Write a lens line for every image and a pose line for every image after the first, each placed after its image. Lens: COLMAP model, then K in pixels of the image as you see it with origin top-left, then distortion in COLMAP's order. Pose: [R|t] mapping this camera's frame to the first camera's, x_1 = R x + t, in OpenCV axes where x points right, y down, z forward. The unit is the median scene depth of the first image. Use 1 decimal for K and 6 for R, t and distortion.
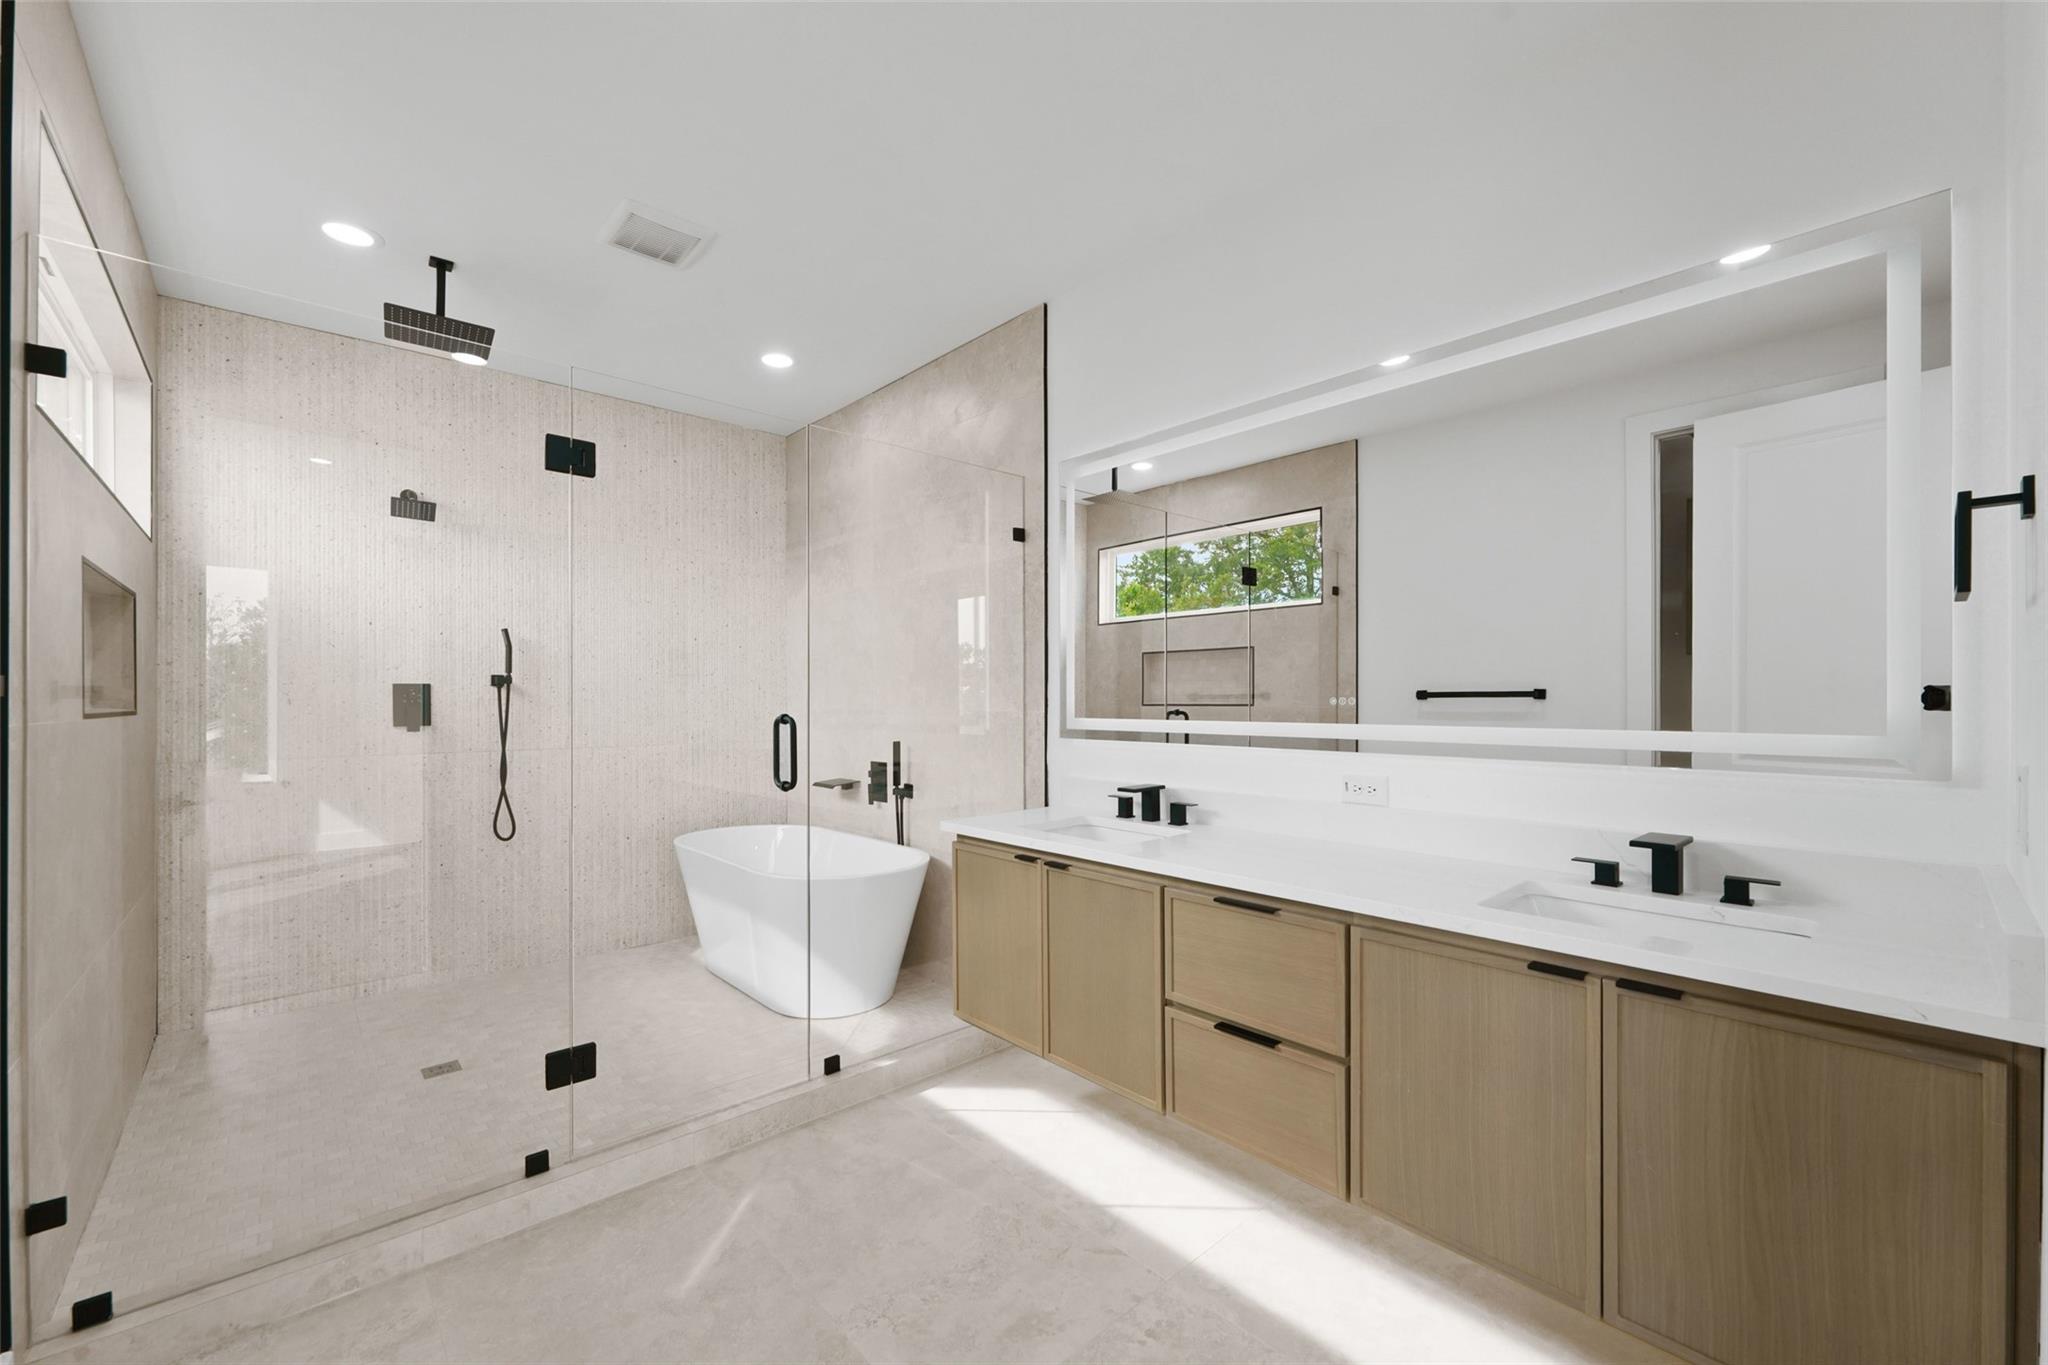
lens RADIAL K [[816.9, 0, 1026.8], [0, 816.9, 697.0], [0, 0, 1]] dist [0.000645, 0.000135]
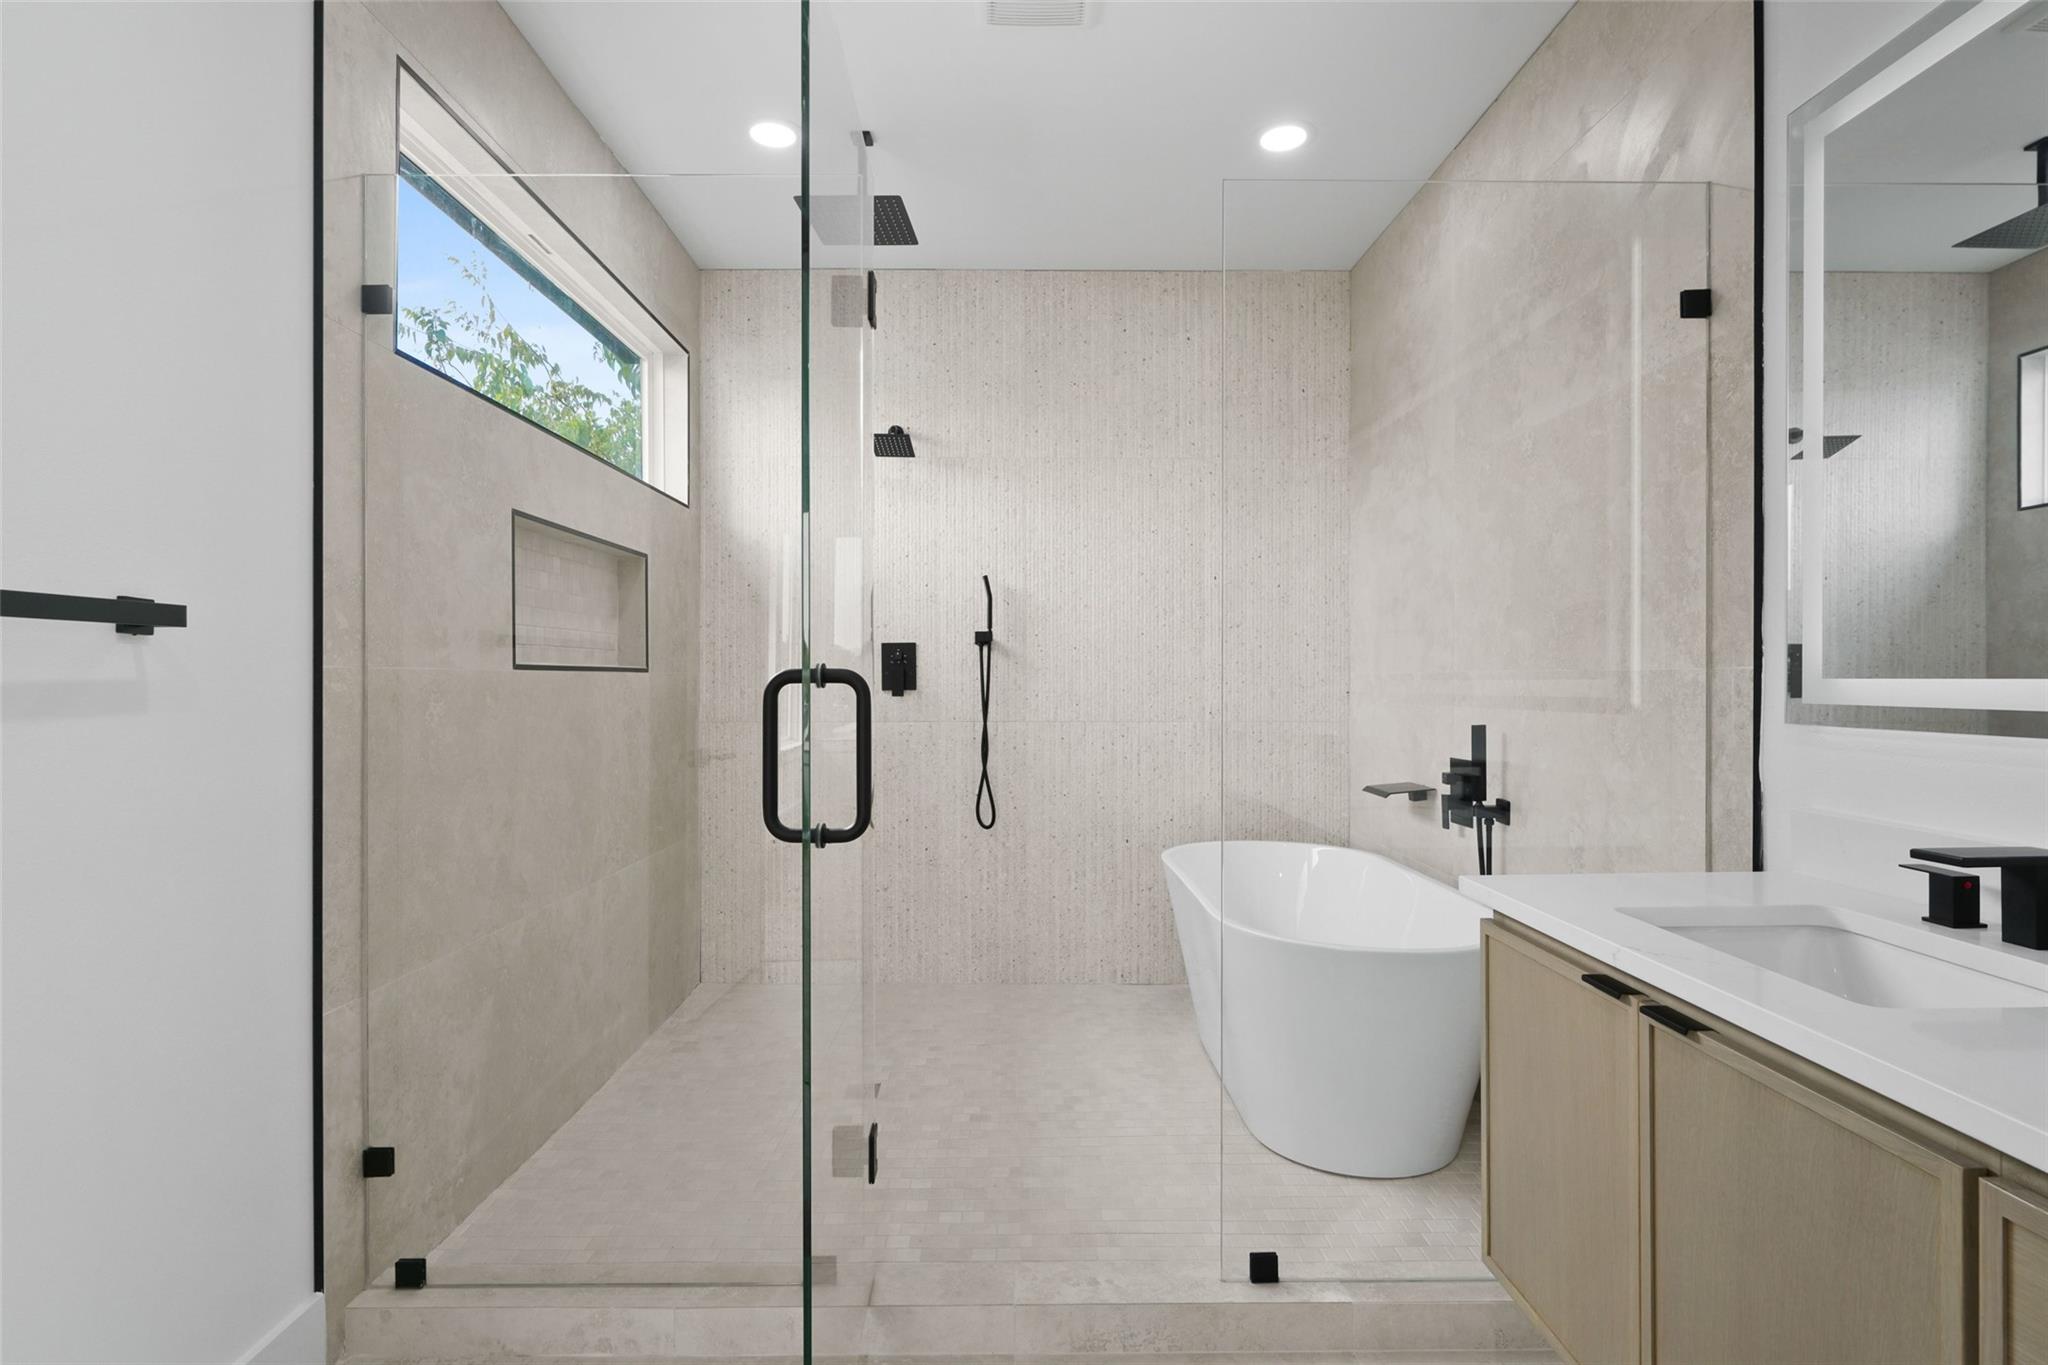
lens RADIAL K [[1016.5, 0, 1024.0], [0, 1016.5, 682.5], [0, 0, 1]] dist [-0.000448, -0.001151]
pose [[0.745421, 0.003036, -0.666587, 0.090352], [0.002228, 0.999973, 0.007045, 0.019917], [0.666590, -0.006737, 0.745394, 0.266062]]
